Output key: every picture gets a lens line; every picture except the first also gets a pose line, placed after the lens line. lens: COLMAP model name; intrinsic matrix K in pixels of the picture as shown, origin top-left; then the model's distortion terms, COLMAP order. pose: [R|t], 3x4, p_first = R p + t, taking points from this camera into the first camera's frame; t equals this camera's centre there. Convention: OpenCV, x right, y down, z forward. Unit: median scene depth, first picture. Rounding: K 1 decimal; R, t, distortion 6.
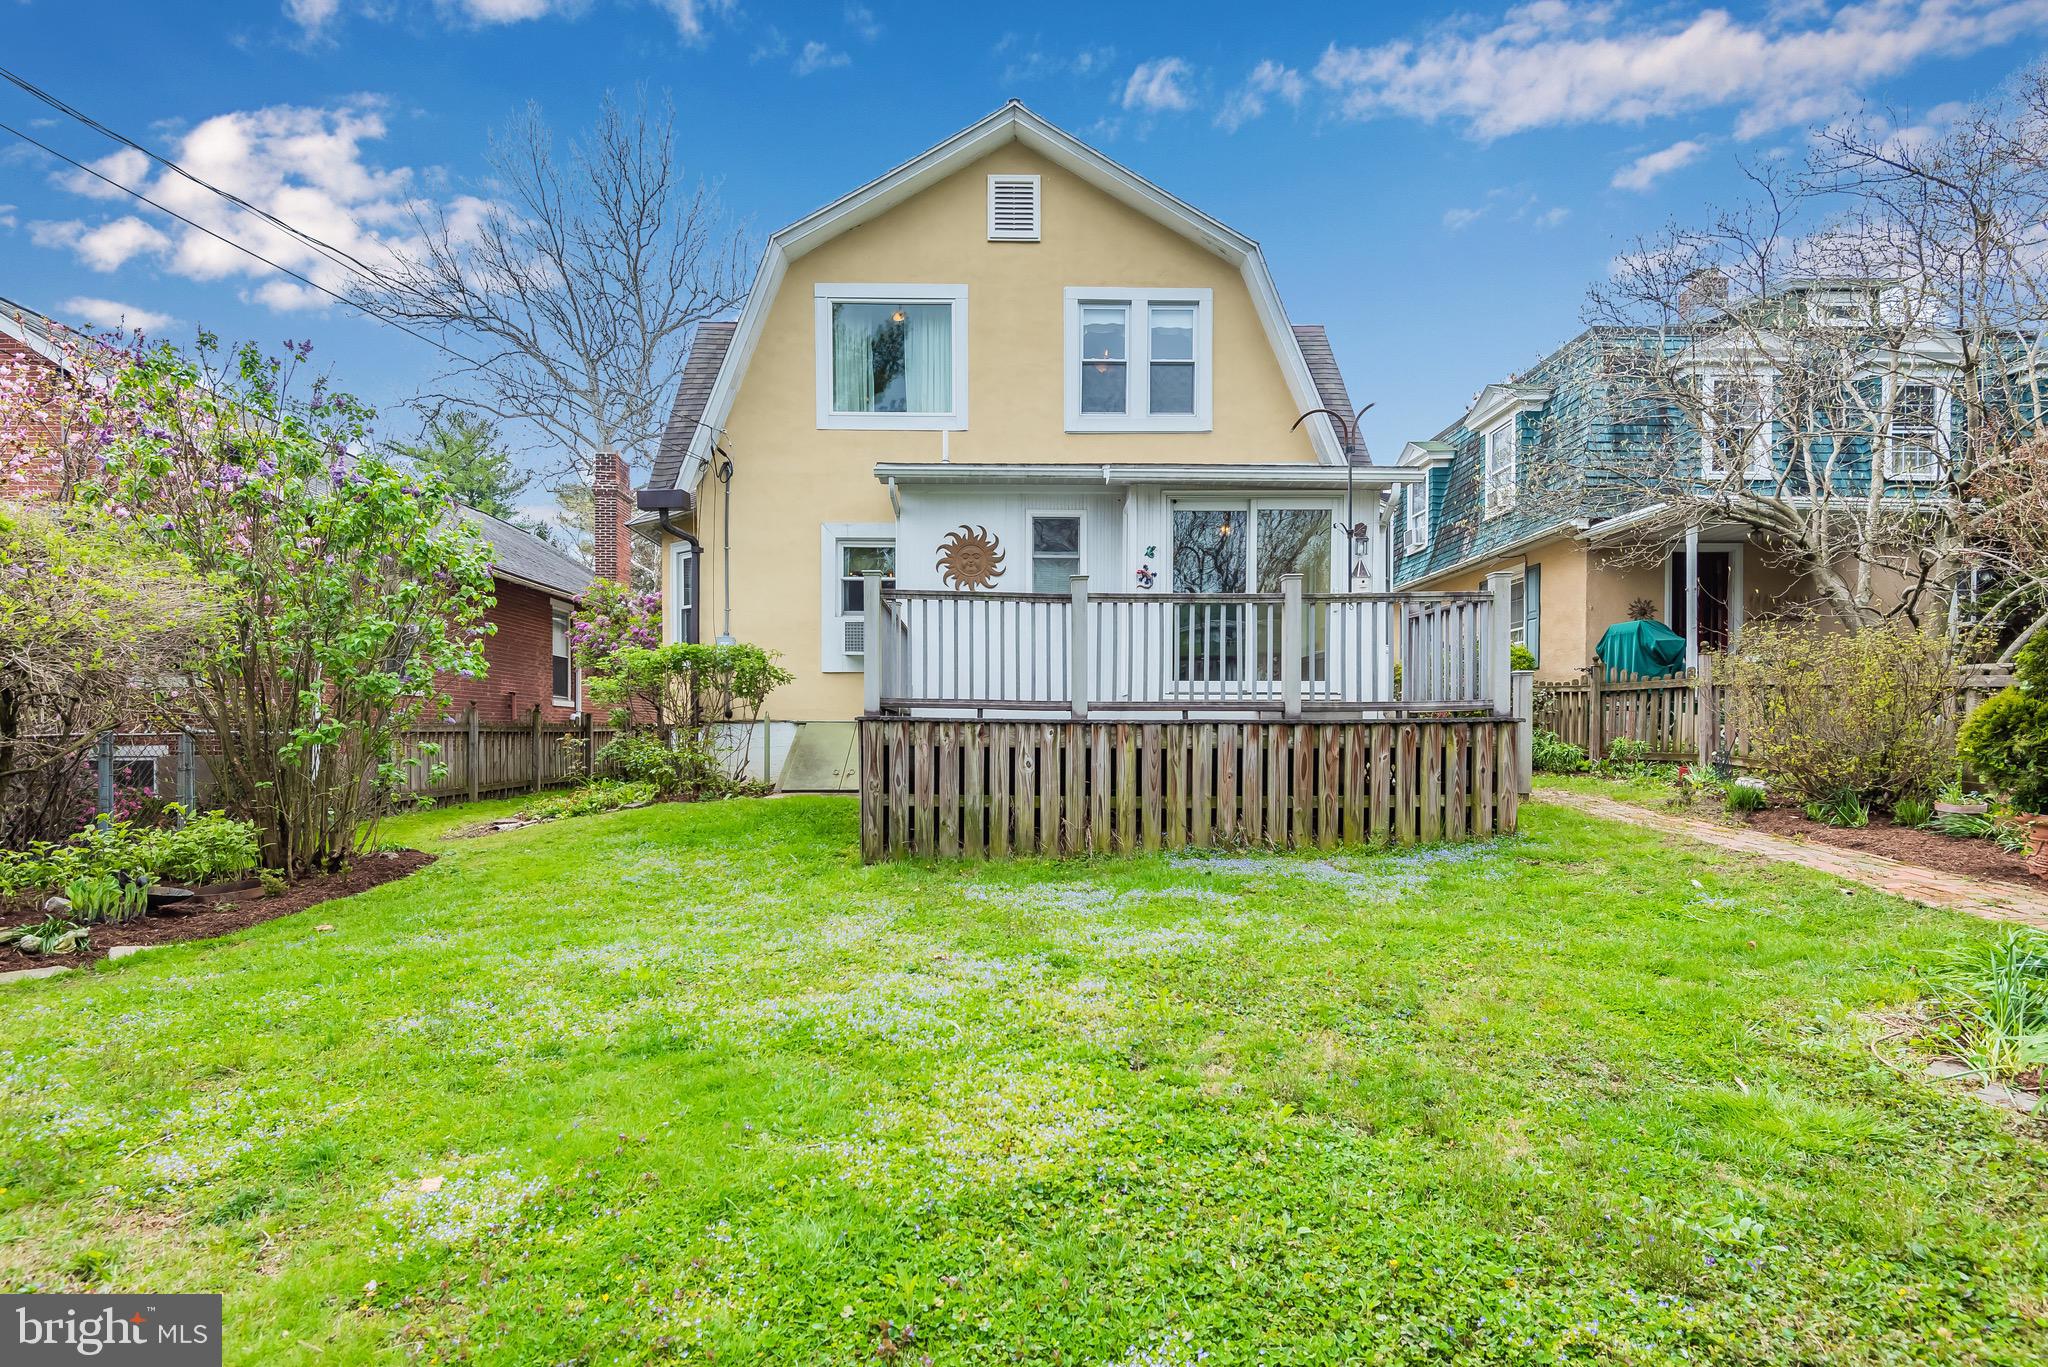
lens RADIAL K [[1041.3, 0, 1024.7], [0, 1041.3, 731.9], [0, 0, 1]] dist [0.028237, 0.000121]
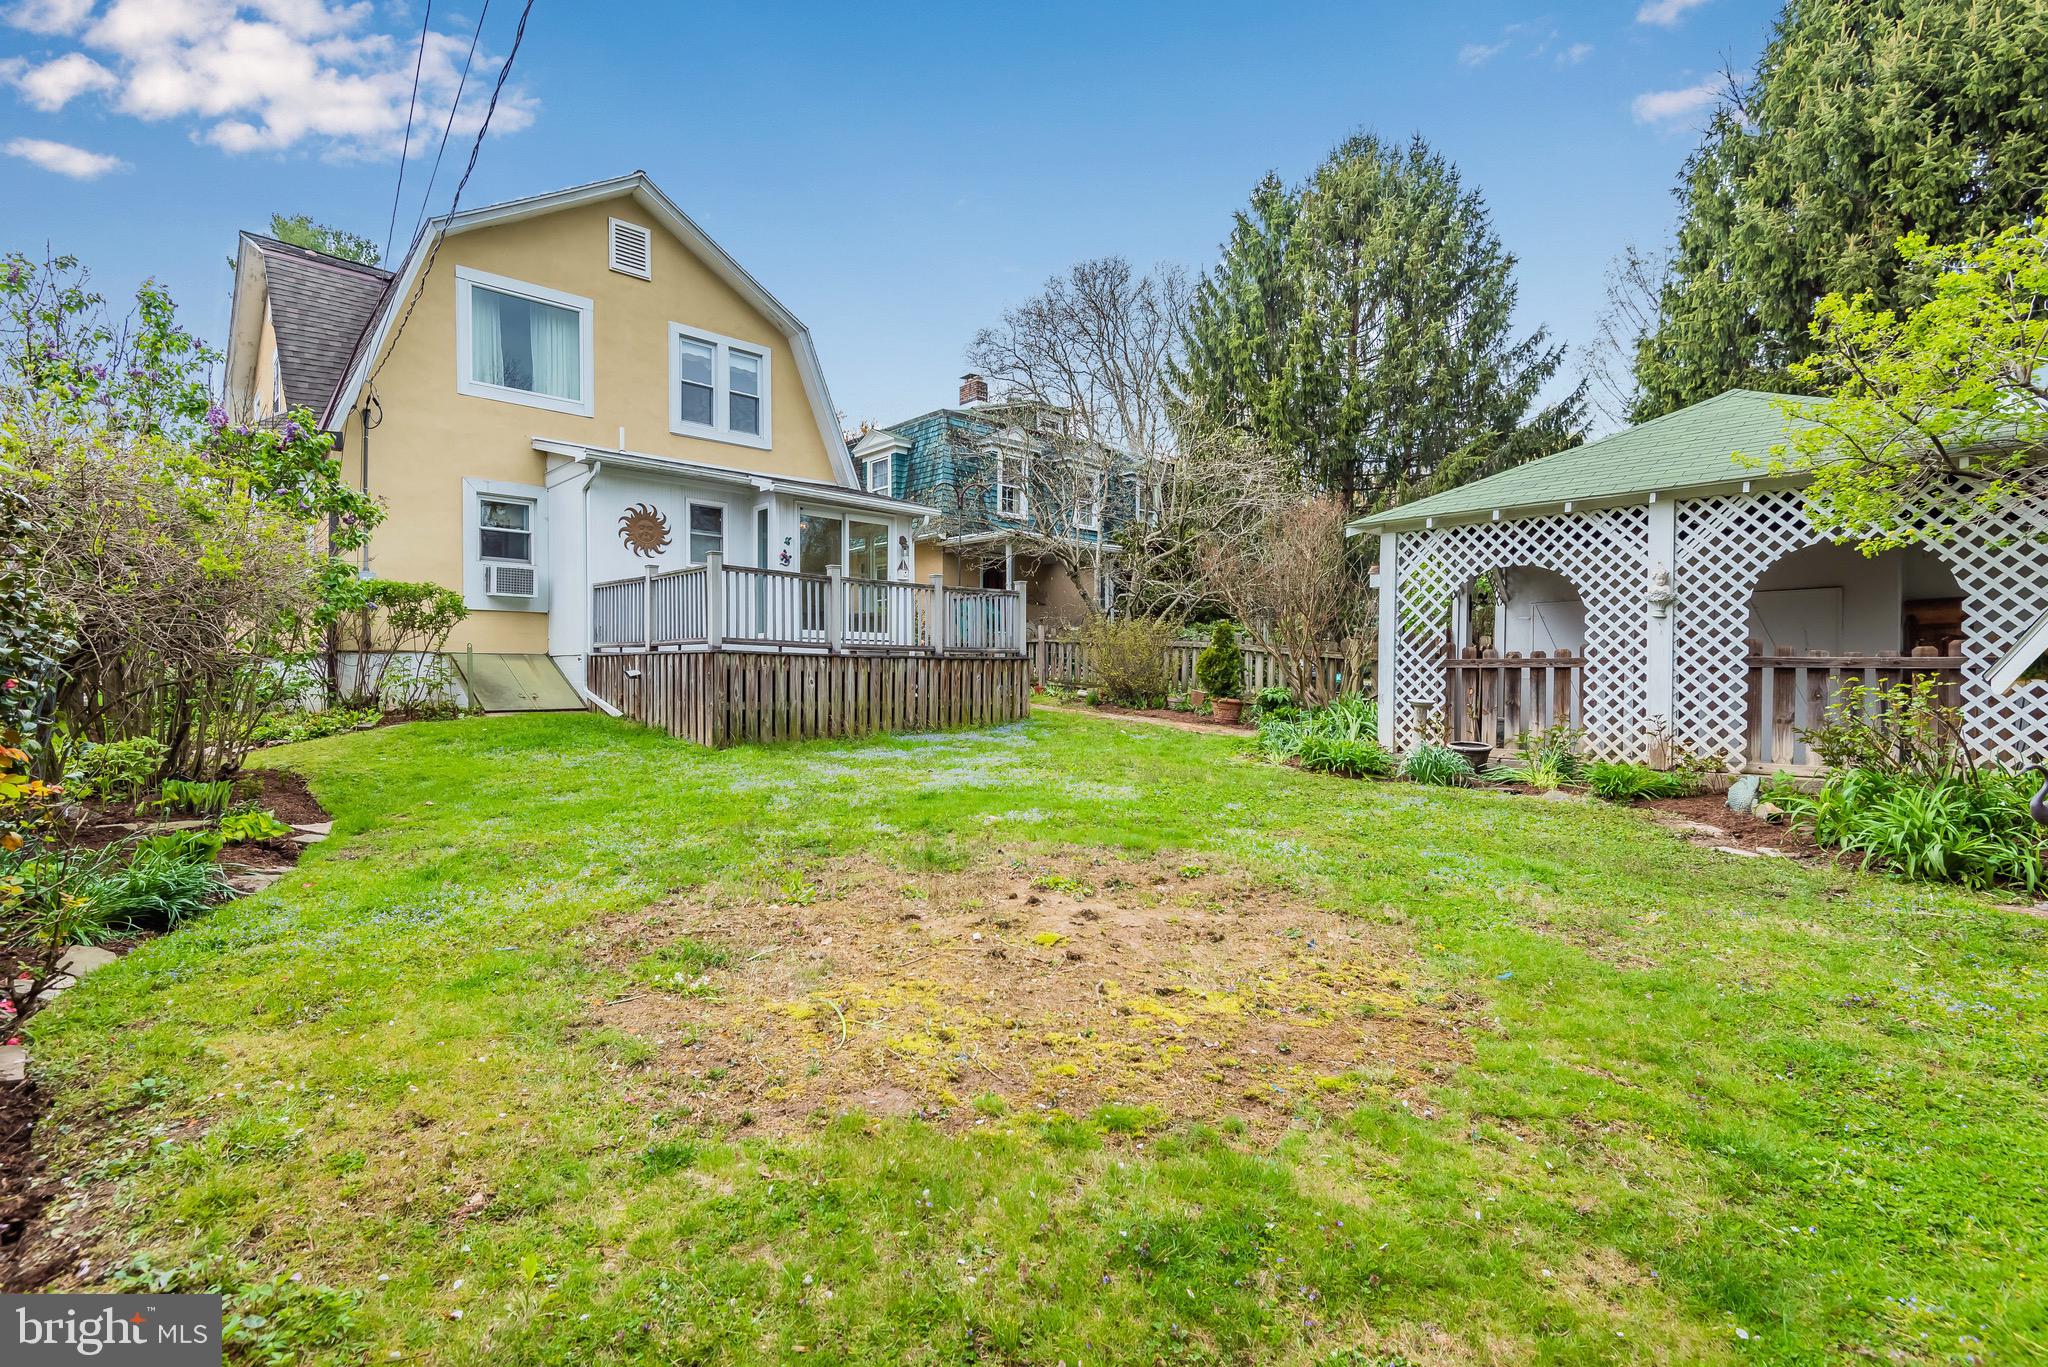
lens RADIAL K [[931.0, 0, 1024.0], [0, 931.0, 683.5], [0, 0, 1]] dist [0.000531, -0.000046]
pose [[0.742430, -0.003447, 0.669915, -0.483112], [-0.005928, 0.999914, 0.011714, 0.010125], [-0.669897, -0.012668, 0.742346, -0.187369]]
